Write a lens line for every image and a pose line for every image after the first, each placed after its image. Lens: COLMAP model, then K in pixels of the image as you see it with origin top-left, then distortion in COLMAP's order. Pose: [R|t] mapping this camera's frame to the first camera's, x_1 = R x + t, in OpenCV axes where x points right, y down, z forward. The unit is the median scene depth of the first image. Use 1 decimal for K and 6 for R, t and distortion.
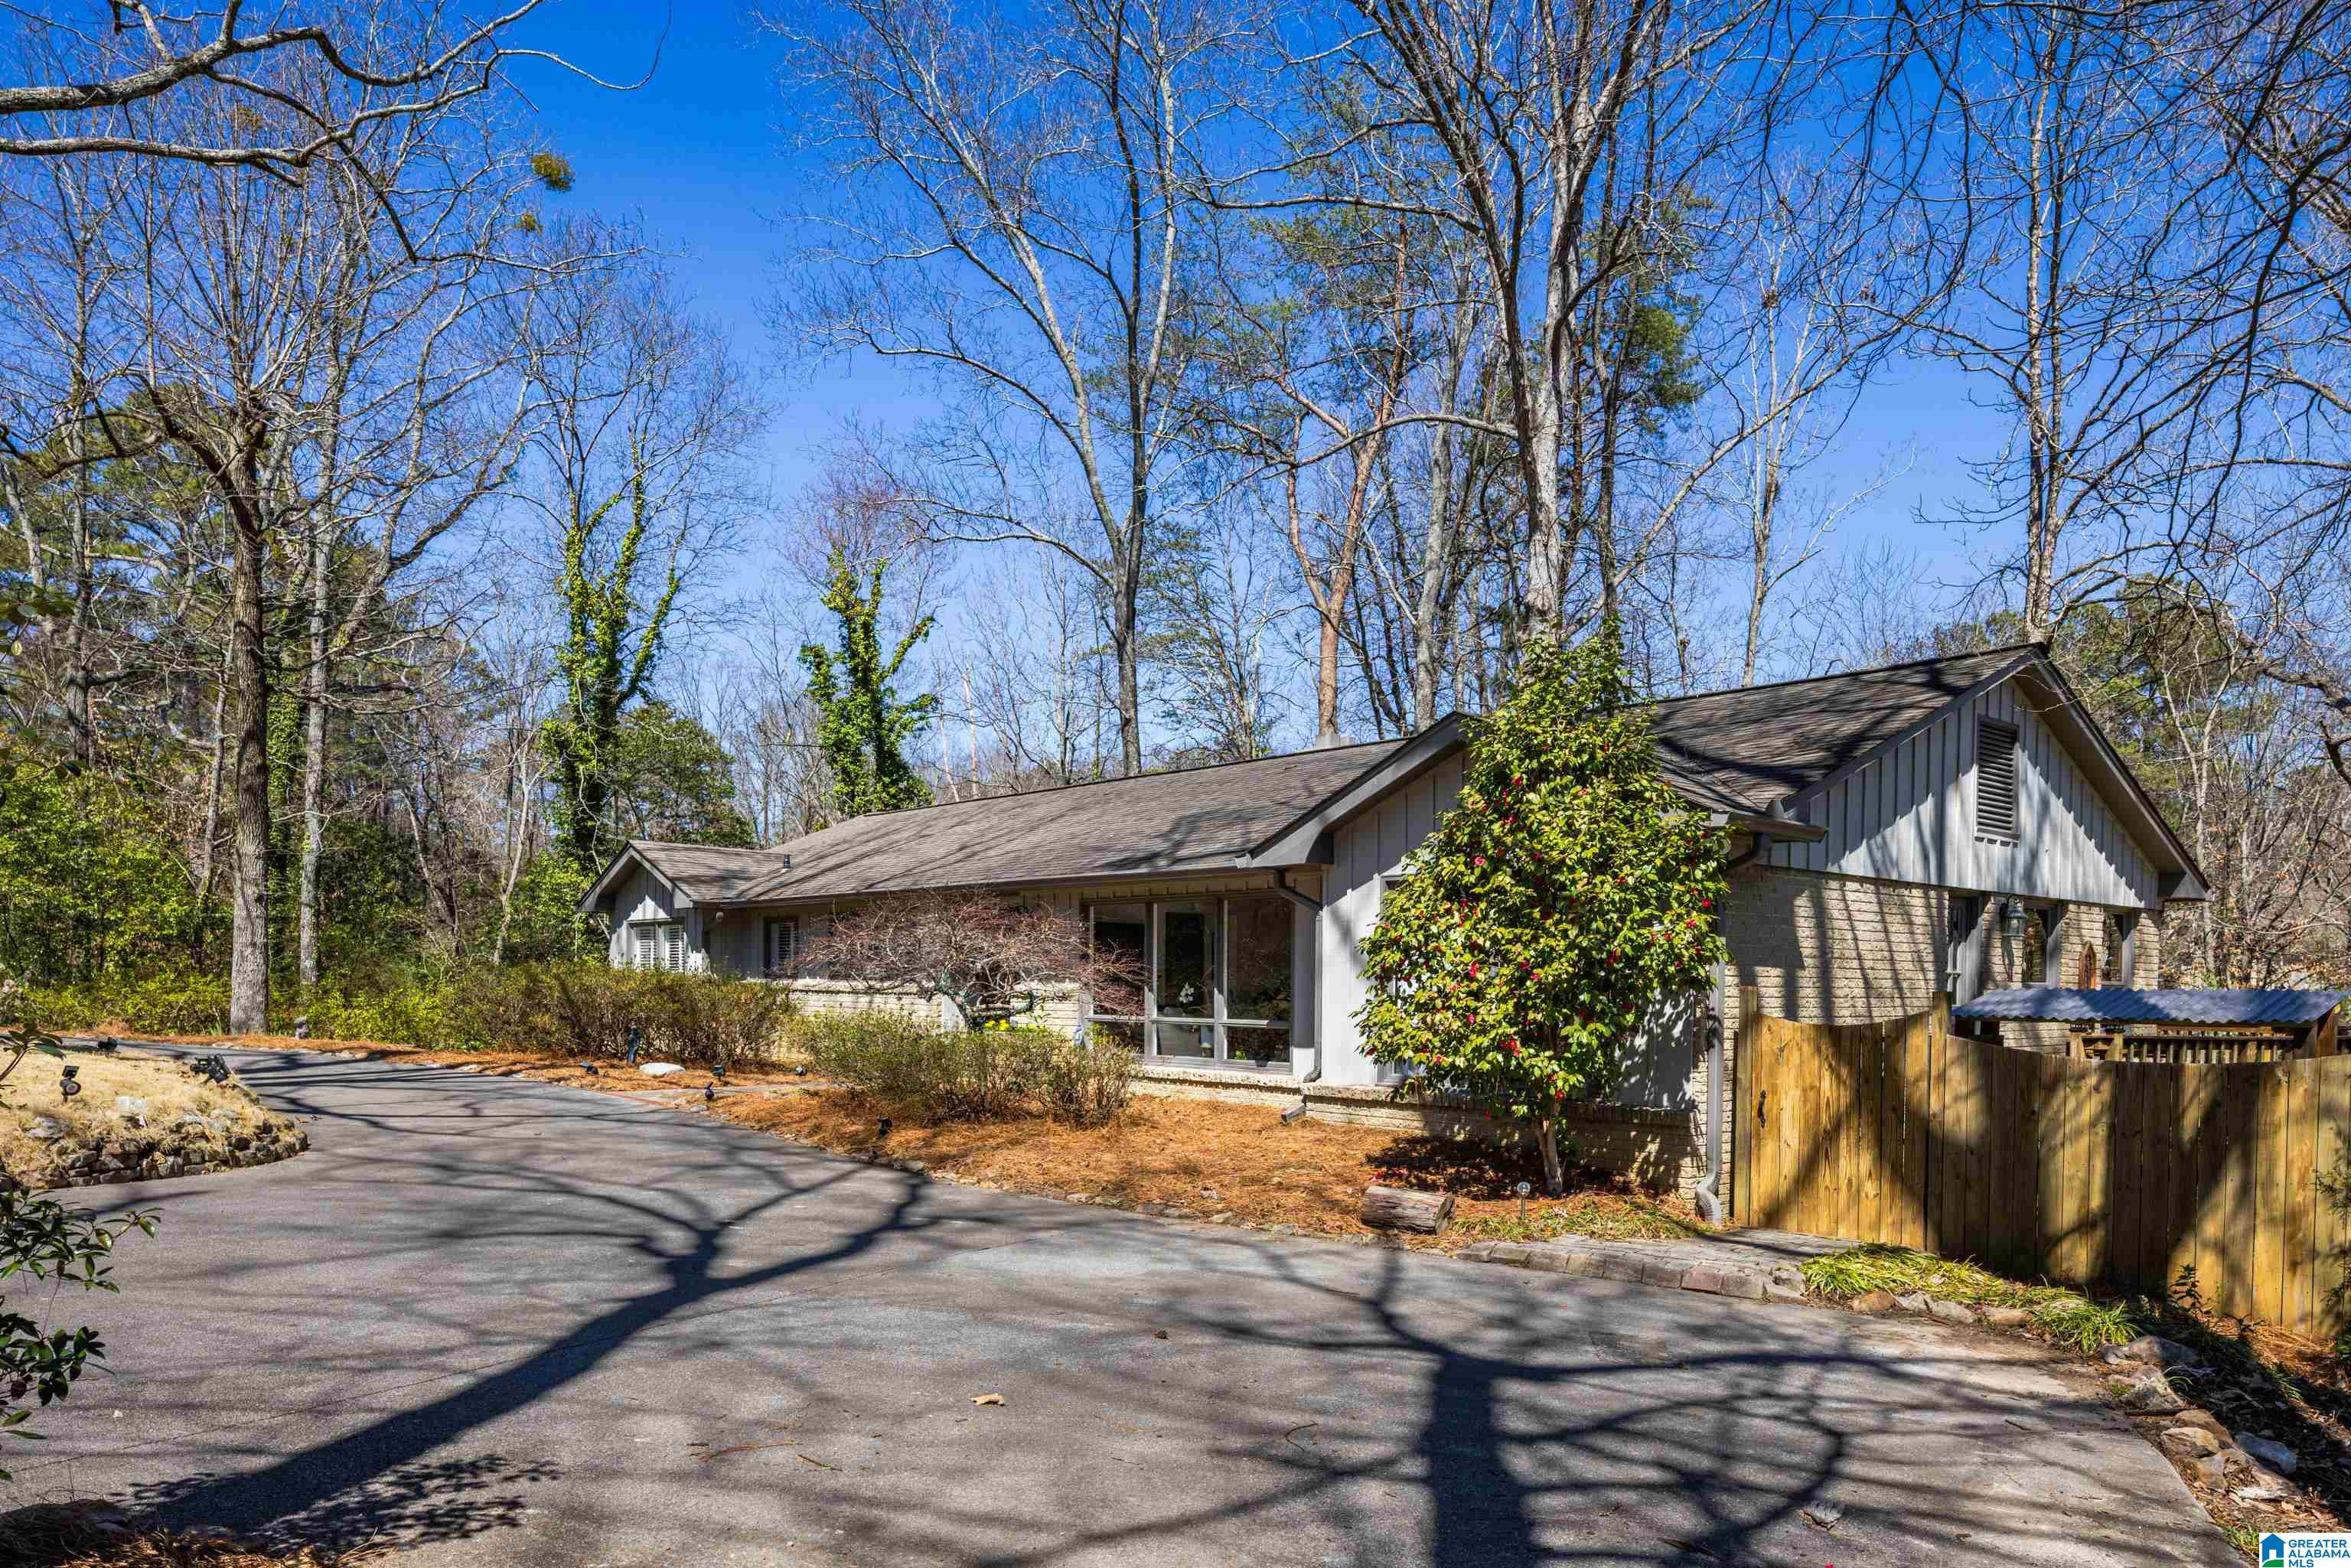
lens RADIAL K [[1644.6, 0, 1172.0], [0, 1644.6, 808.9], [0, 0, 1]] dist [0.010086, -0.003445]
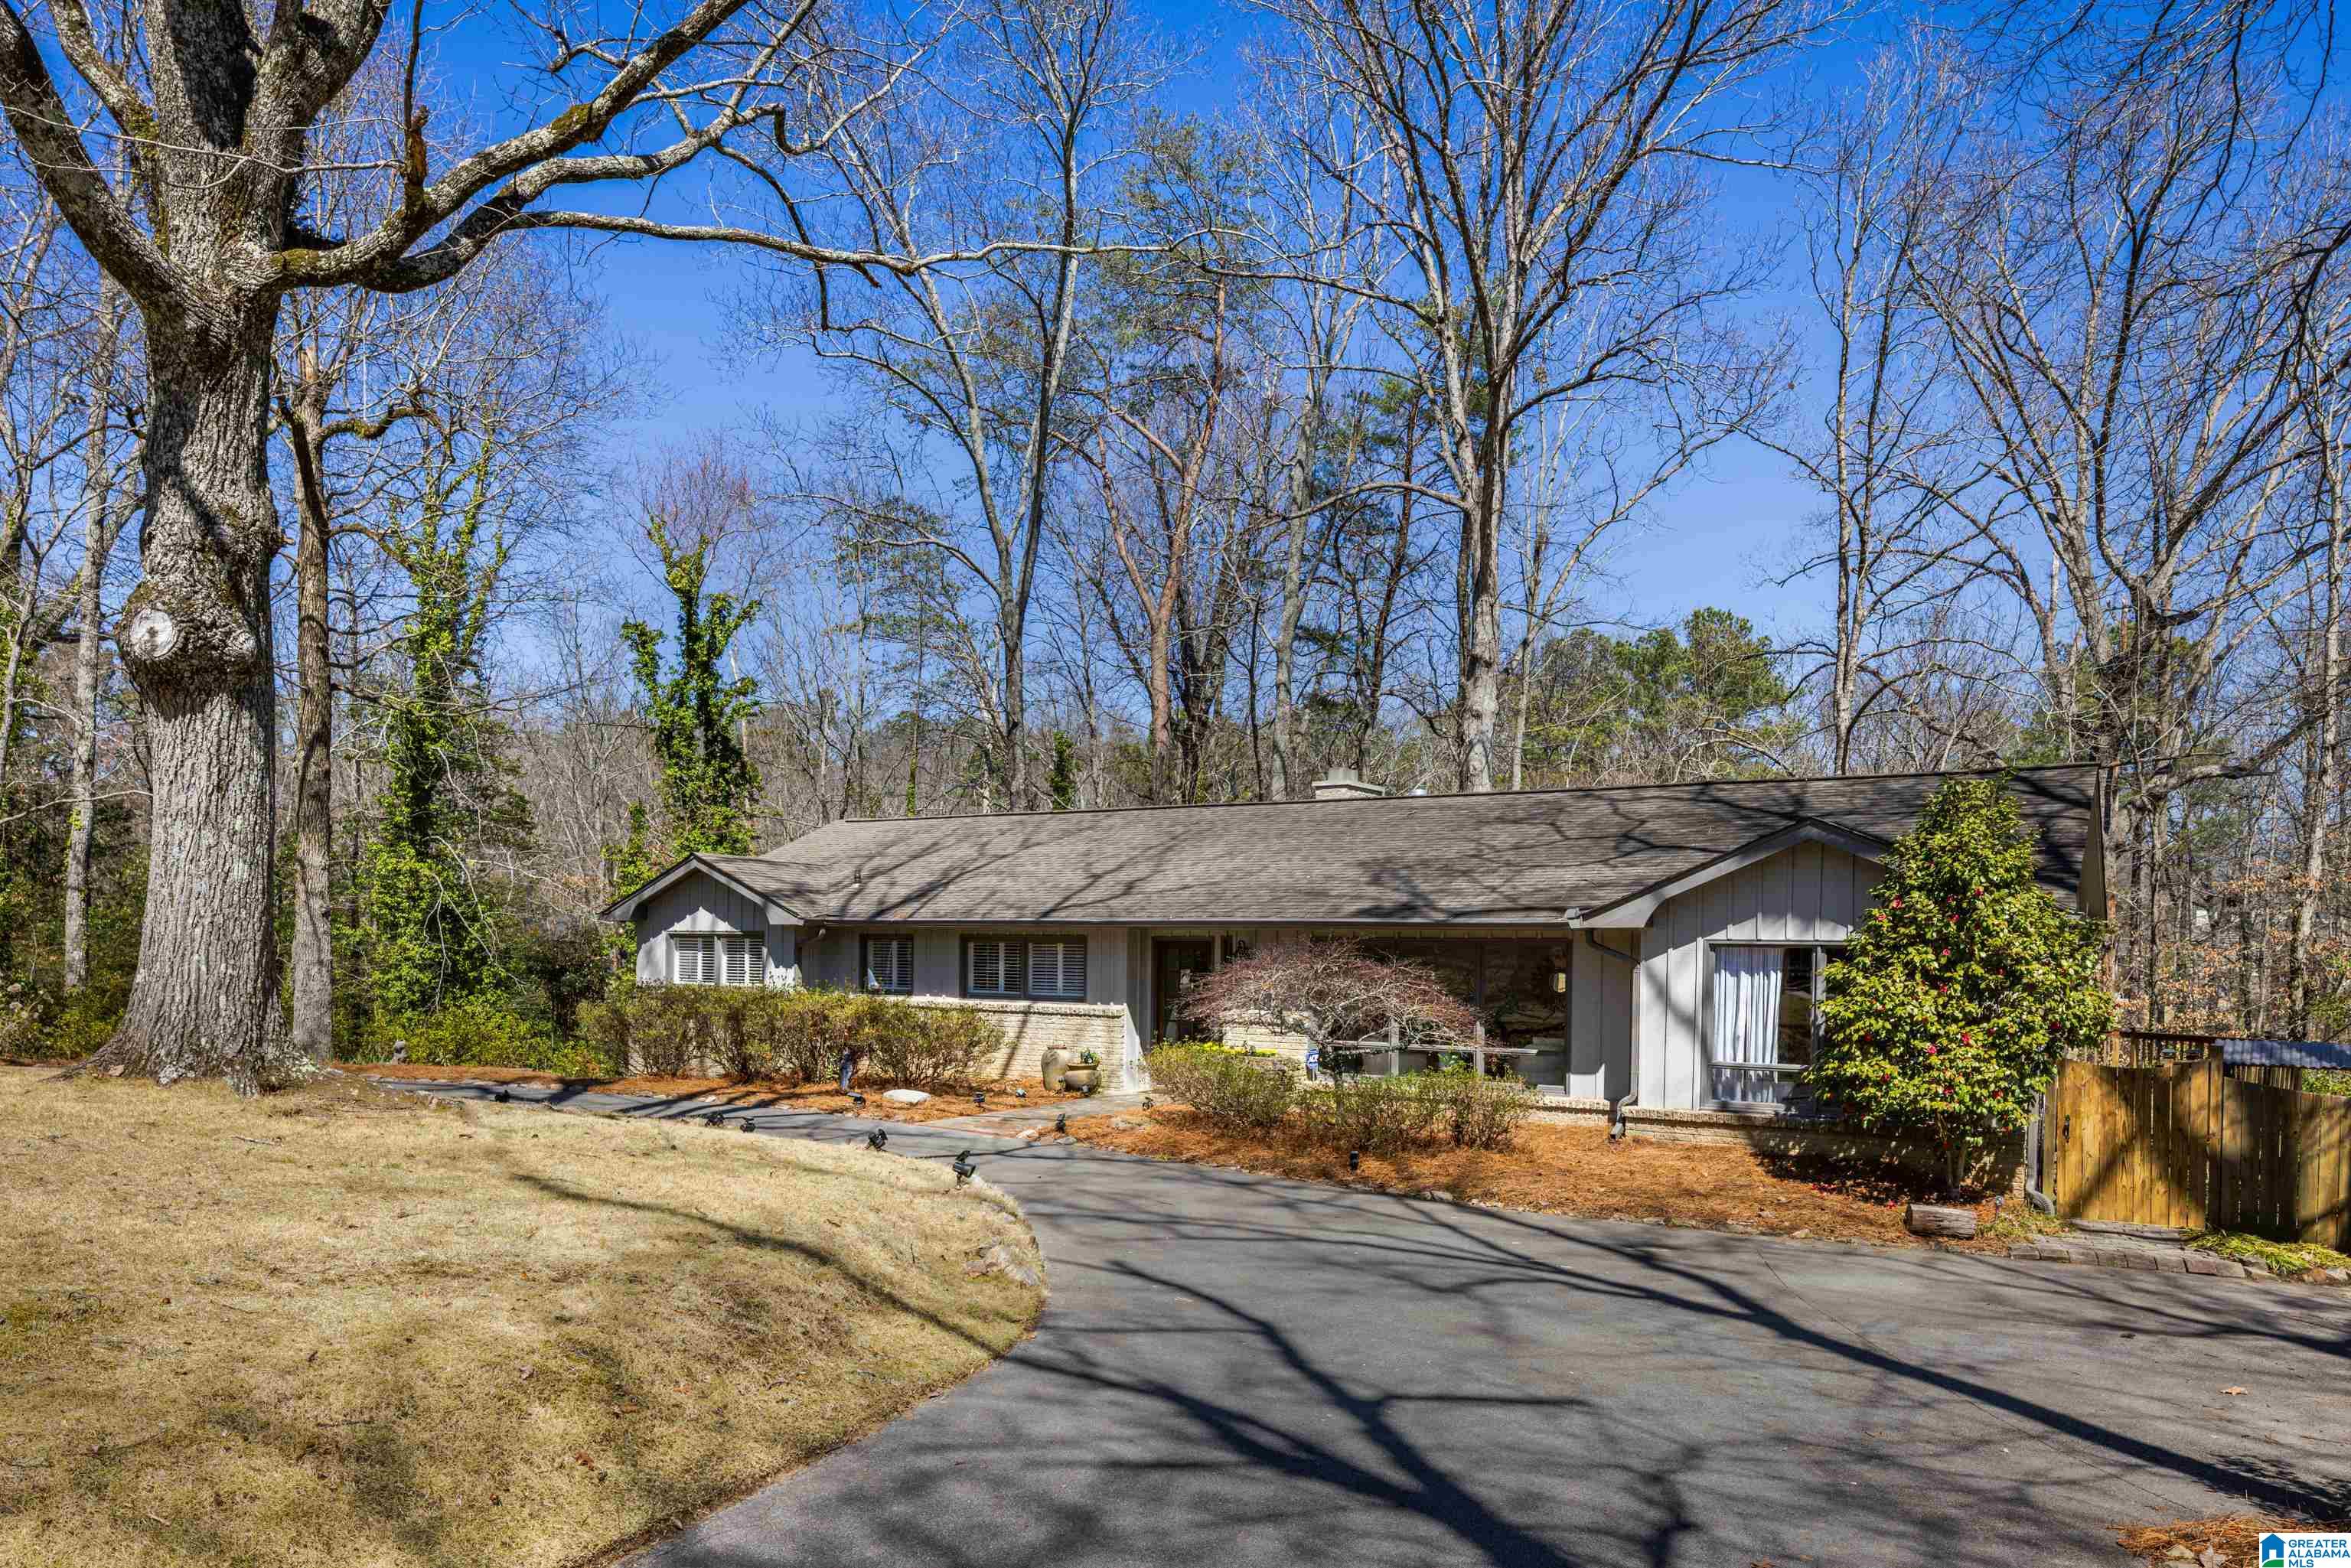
lens RADIAL K [[1644.6, 0, 1170.6], [0, 1644.6, 762.7], [0, 0, 1]] dist [0.010086, -0.003445]
pose [[0.953775, 0.034677, 0.298515, -0.379101], [-0.034971, 0.999379, -0.004357, -0.043590], [-0.298481, -0.006284, 0.954395, -0.035977]]
